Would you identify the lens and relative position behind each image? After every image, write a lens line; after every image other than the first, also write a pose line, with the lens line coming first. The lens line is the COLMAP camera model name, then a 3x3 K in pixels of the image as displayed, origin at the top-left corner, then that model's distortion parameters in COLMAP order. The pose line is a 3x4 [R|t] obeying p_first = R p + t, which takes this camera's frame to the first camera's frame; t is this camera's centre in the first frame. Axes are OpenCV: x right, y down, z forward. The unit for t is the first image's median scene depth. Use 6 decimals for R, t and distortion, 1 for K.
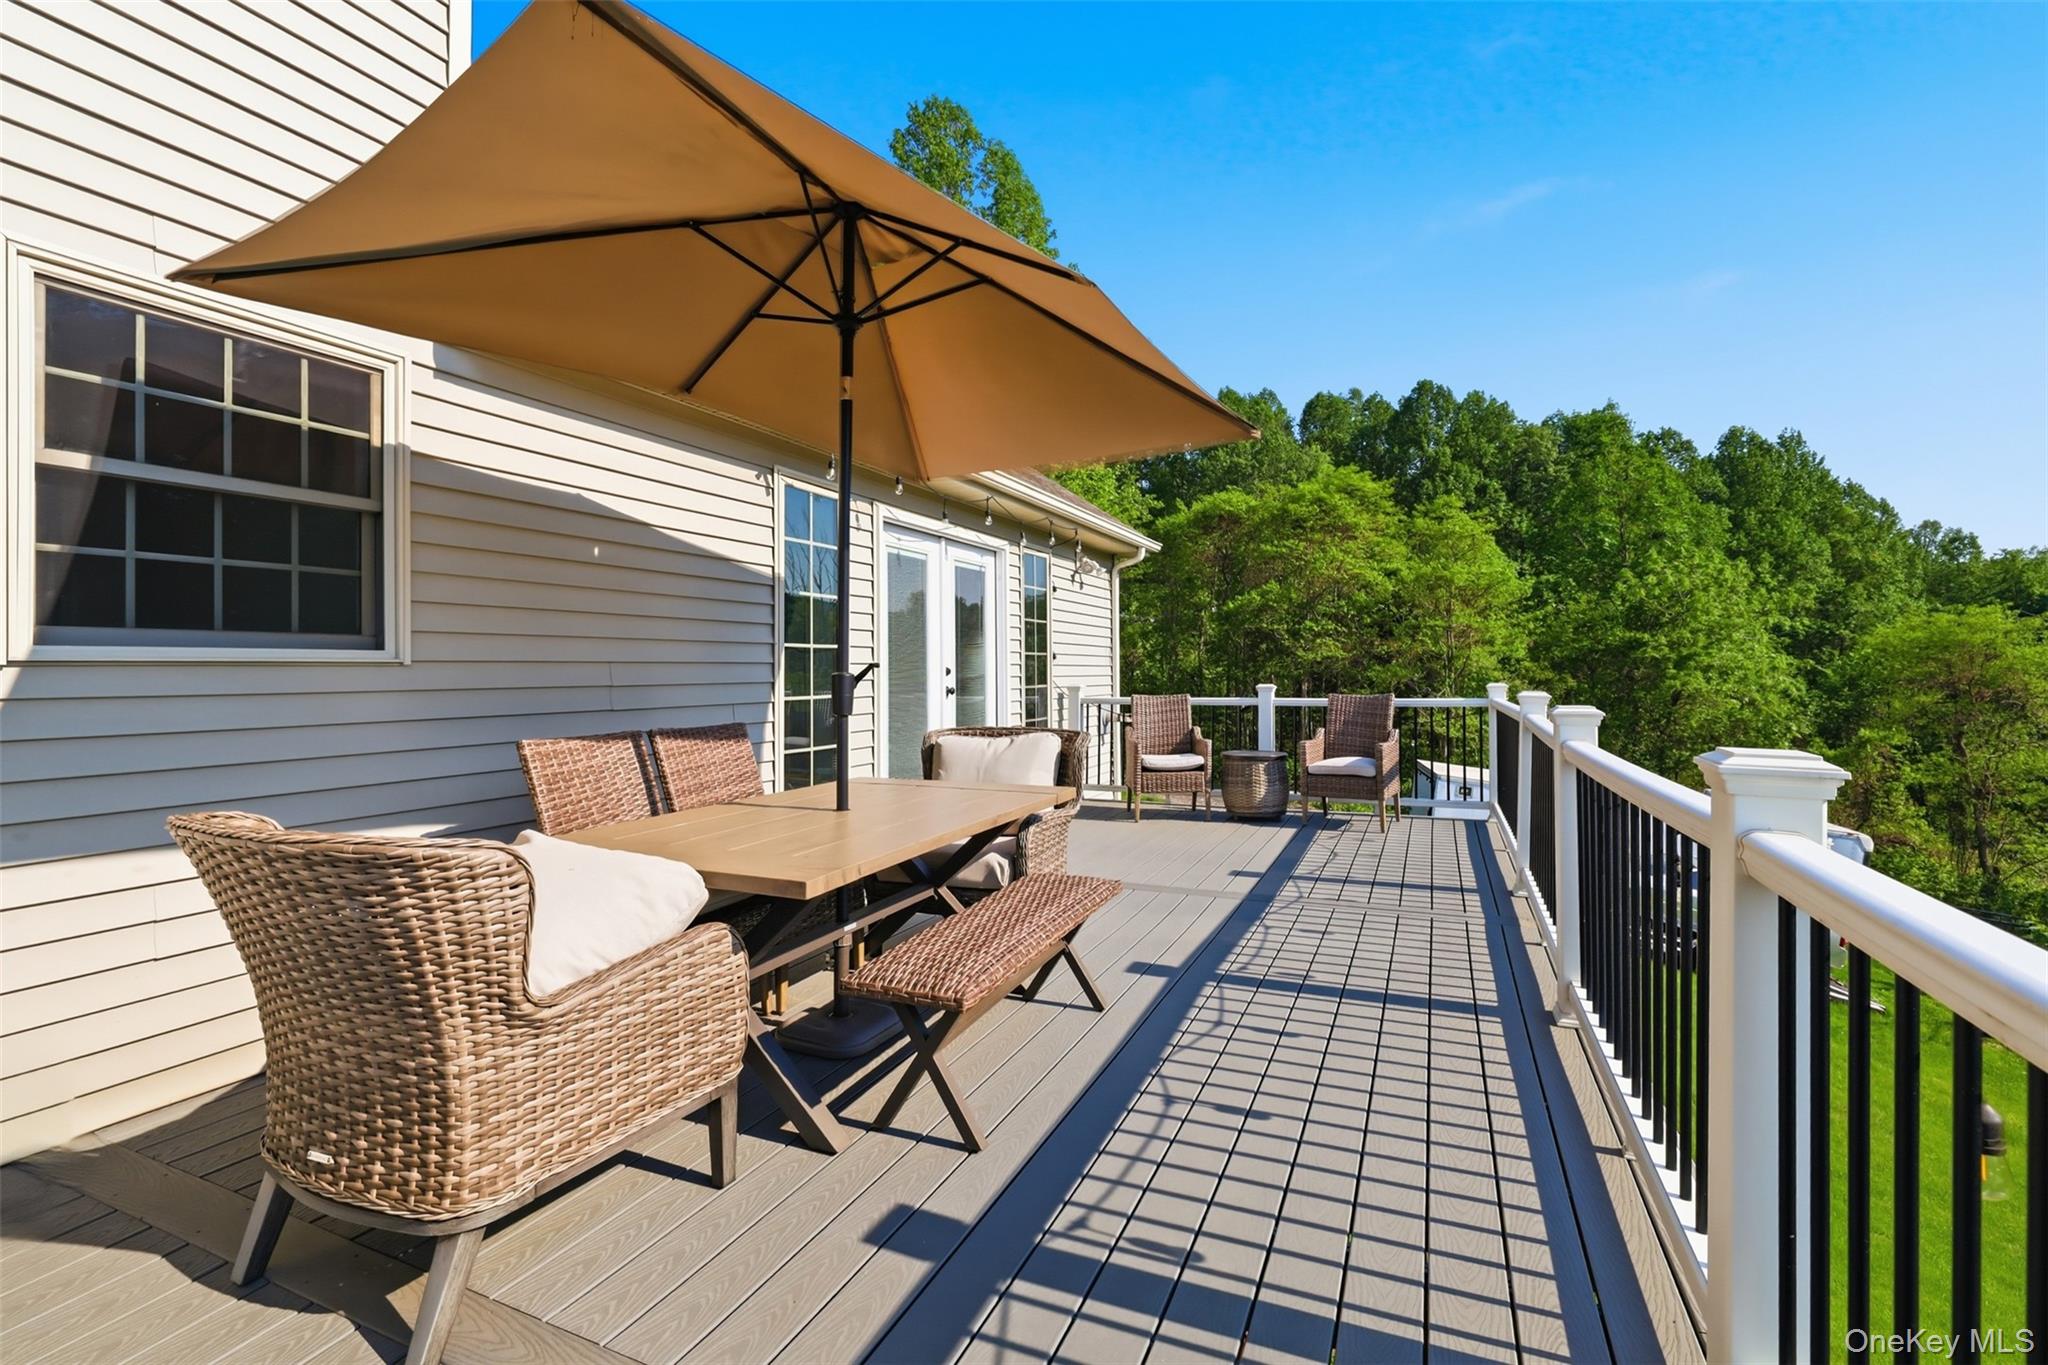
lens RADIAL K [[864.7, 0, 1027.3], [0, 864.7, 676.6], [0, 0, 1]] dist [-0.000064, 0.000328]
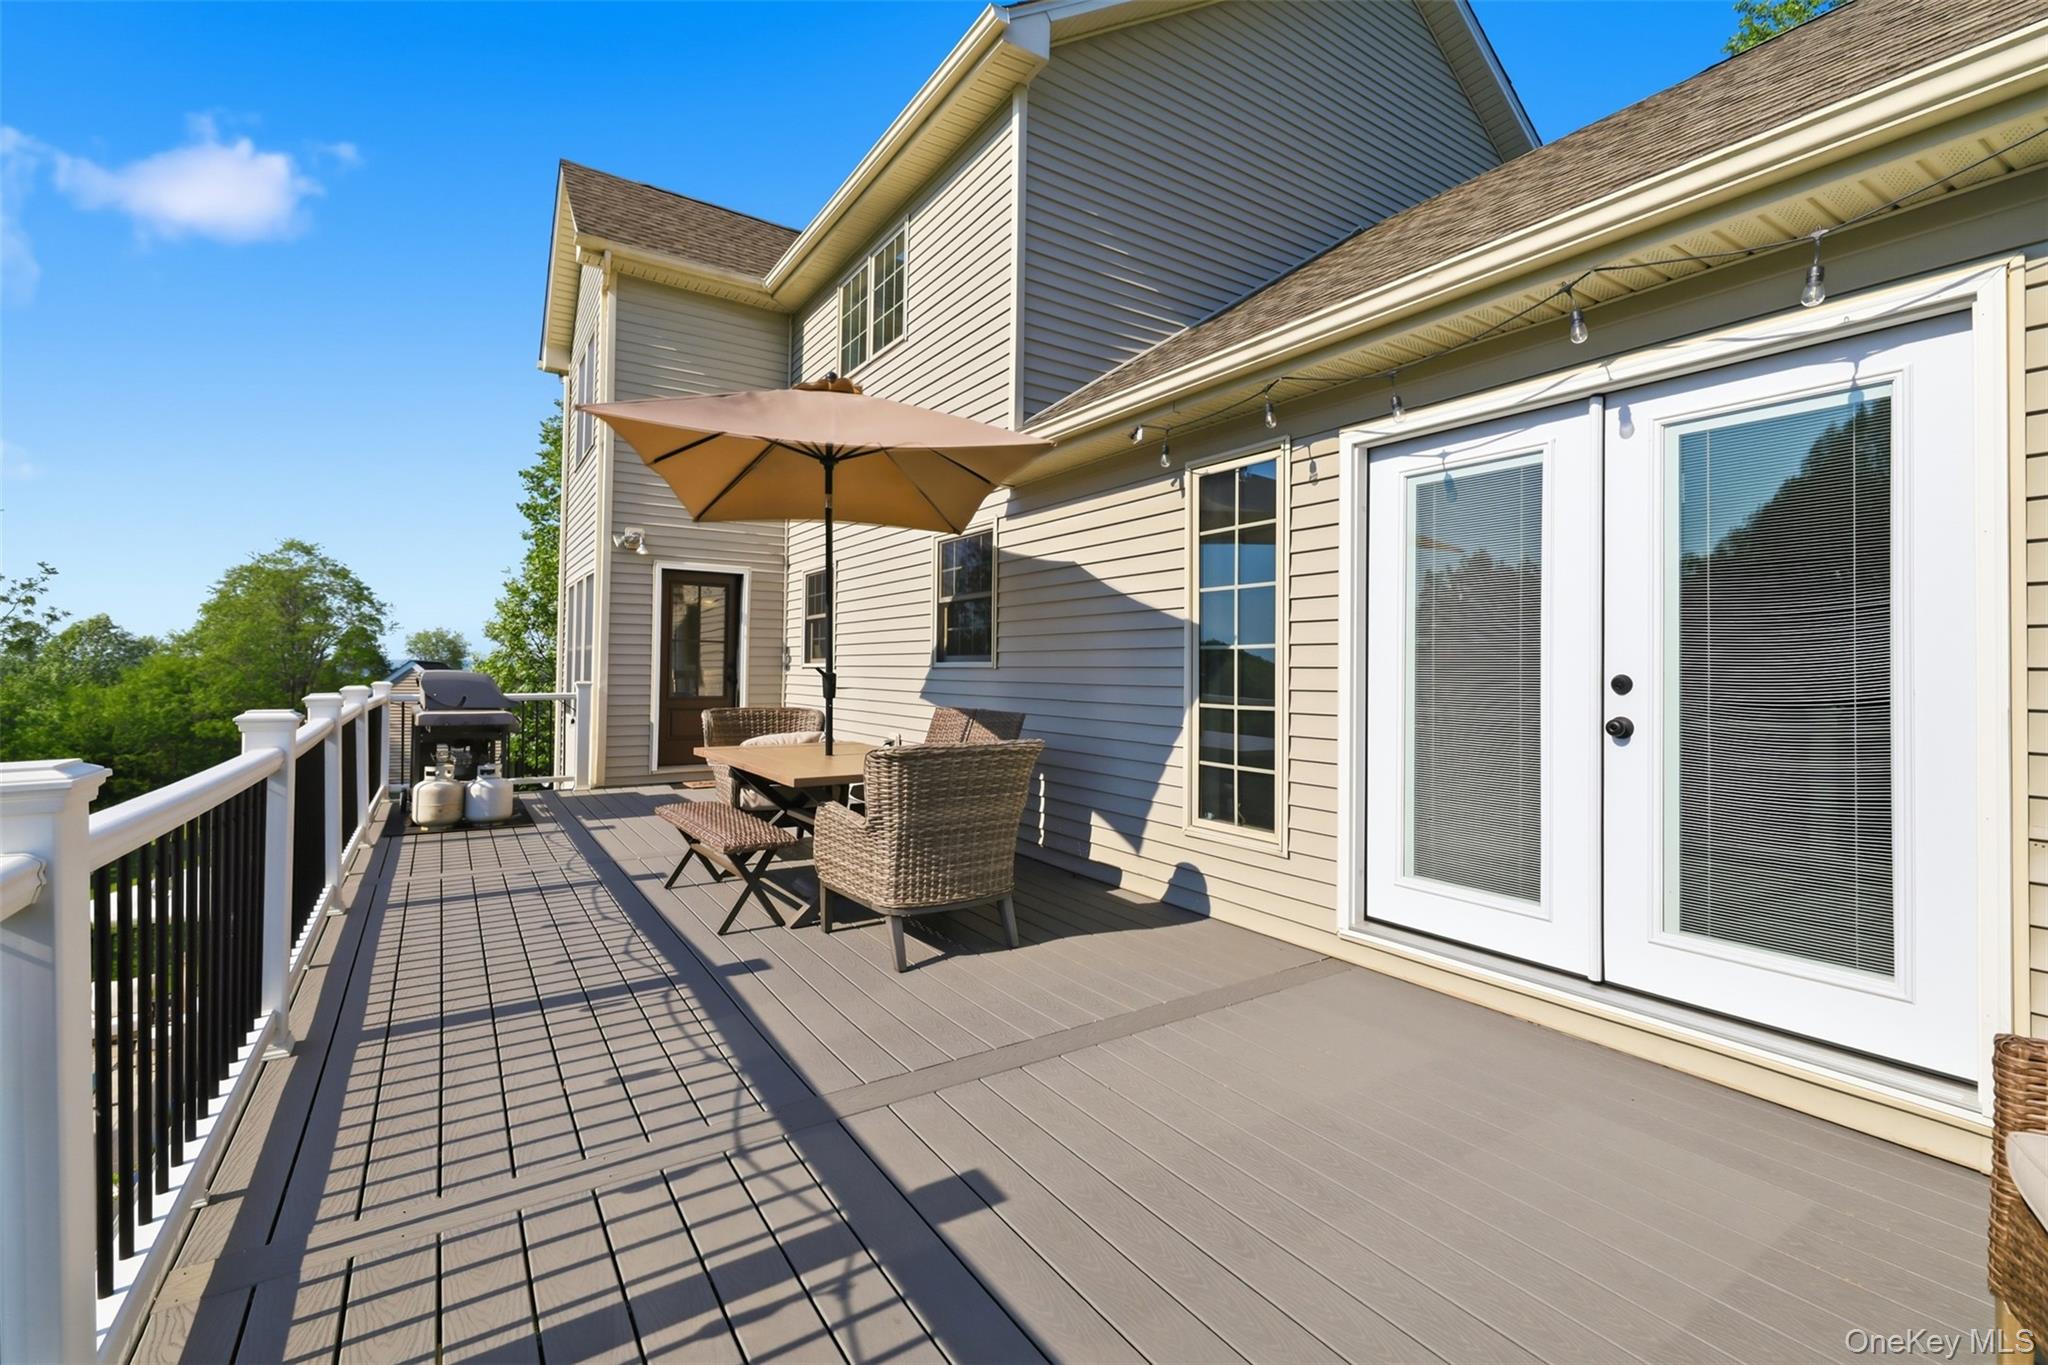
lens RADIAL K [[866.7, 0, 1025.5], [0, 866.7, 656.0], [0, 0, 1]] dist [-0.001211, -0.005936]
pose [[-0.512587, -0.019294, -0.858419, 0.880488], [-0.018344, 0.999765, -0.011517, -0.017690], [0.858439, 0.009844, -0.512820, 1.866725]]
